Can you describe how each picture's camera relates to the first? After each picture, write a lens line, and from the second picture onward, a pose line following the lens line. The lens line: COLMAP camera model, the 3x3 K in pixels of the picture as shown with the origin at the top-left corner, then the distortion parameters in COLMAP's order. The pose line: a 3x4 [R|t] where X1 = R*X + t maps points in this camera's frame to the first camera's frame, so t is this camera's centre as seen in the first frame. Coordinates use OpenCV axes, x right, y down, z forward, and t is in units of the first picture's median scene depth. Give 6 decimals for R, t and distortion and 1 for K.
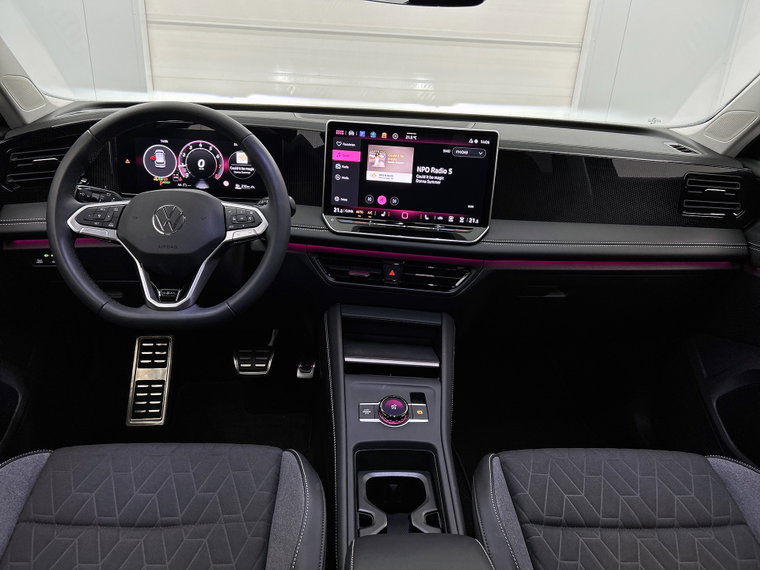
lens RADIAL K [[570.7, 0, 377.0], [0, 570.7, 280.7], [0, 0, 1]] dist [0.091819, -0.133909]
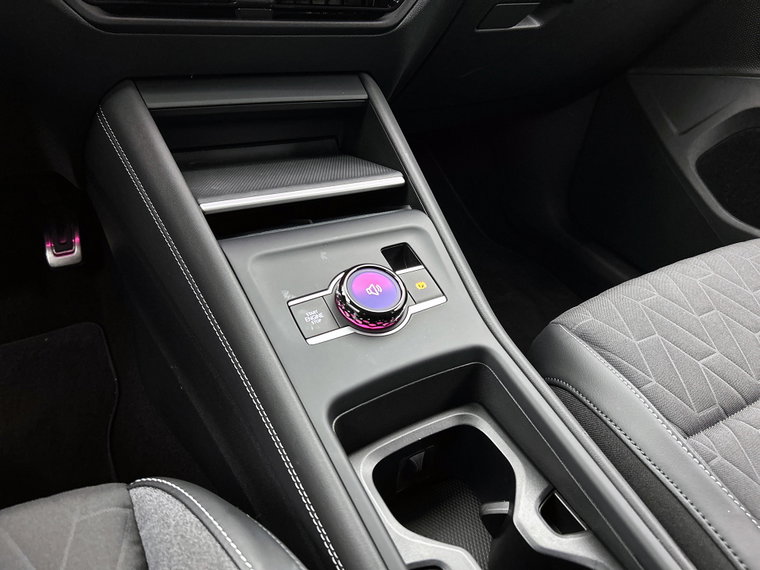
lens RADIAL K [[574.7, 0, 383.8], [0, 574.7, 287.2], [0, 0, 1]] dist [0.066917, -0.086945]
pose [[0.887665, -0.255000, 0.383440, -0.112778], [0.130320, 0.937747, 0.321942, 0.072974], [-0.441665, -0.235806, 0.865637, 0.560773]]
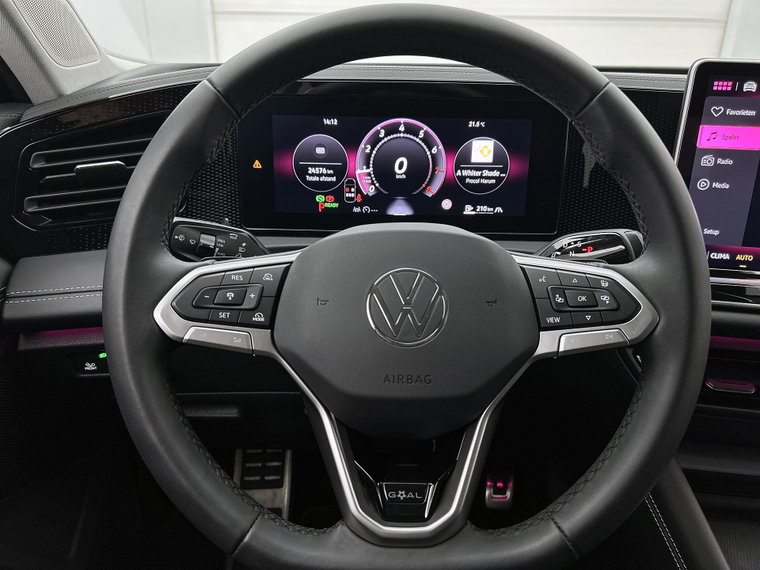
lens RADIAL K [[574.7, 0, 383.8], [0, 574.7, 287.2], [0, 0, 1]] dist [0.066917, -0.086945]
pose [[0.997389, -0.009330, -0.071615, -0.296106], [0.009253, 0.999956, -0.001408, -0.101343], [0.071625, 0.000742, 0.997431, 0.521013]]
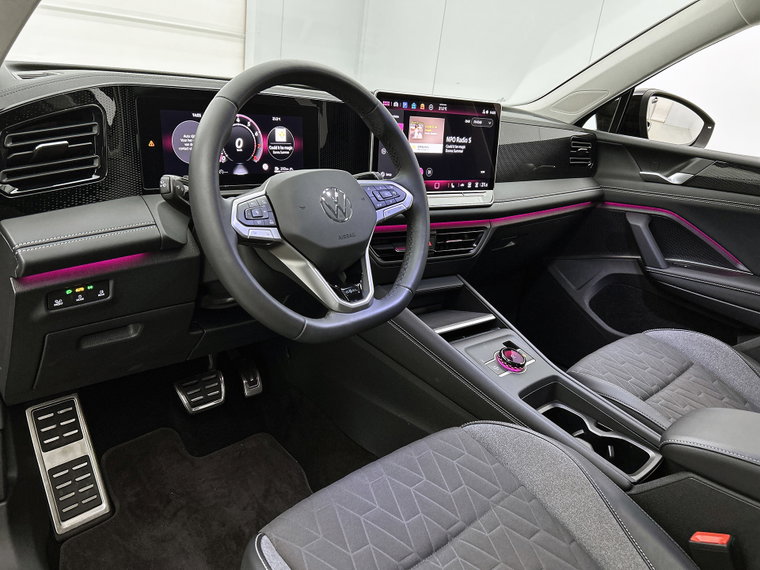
lens RADIAL K [[574.7, 0, 383.8], [0, 574.7, 287.2], [0, 0, 1]] dist [0.066917, -0.086945]
pose [[0.754515, -0.193457, 0.627122, -0.724345], [0.182532, 0.979723, 0.082617, -0.038588], [-0.630389, 0.052134, 0.774527, 0.269976]]
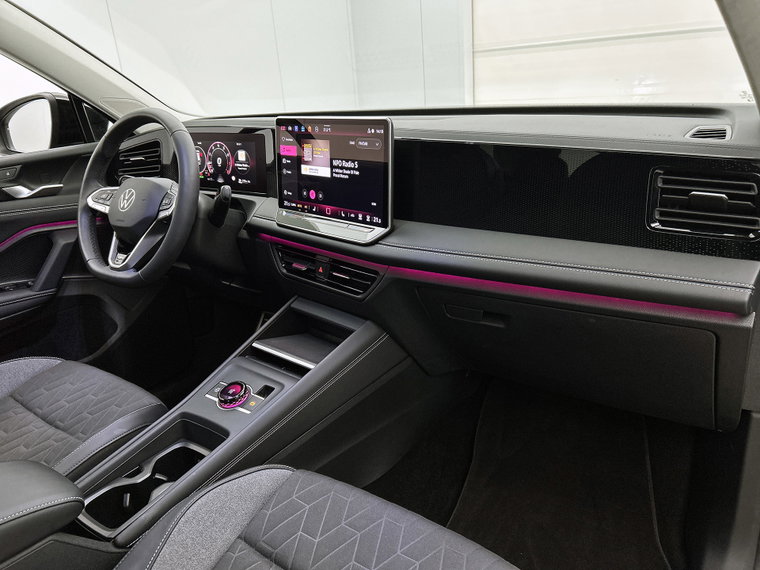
lens RADIAL K [[574.7, 0, 383.8], [0, 574.7, 287.2], [0, 0, 1]] dist [0.066917, -0.086945]
pose [[0.769400, 0.124917, -0.626434, 0.762318], [-0.147405, 0.988944, 0.016160, -0.016768], [0.621527, 0.079906, 0.779307, 0.315451]]
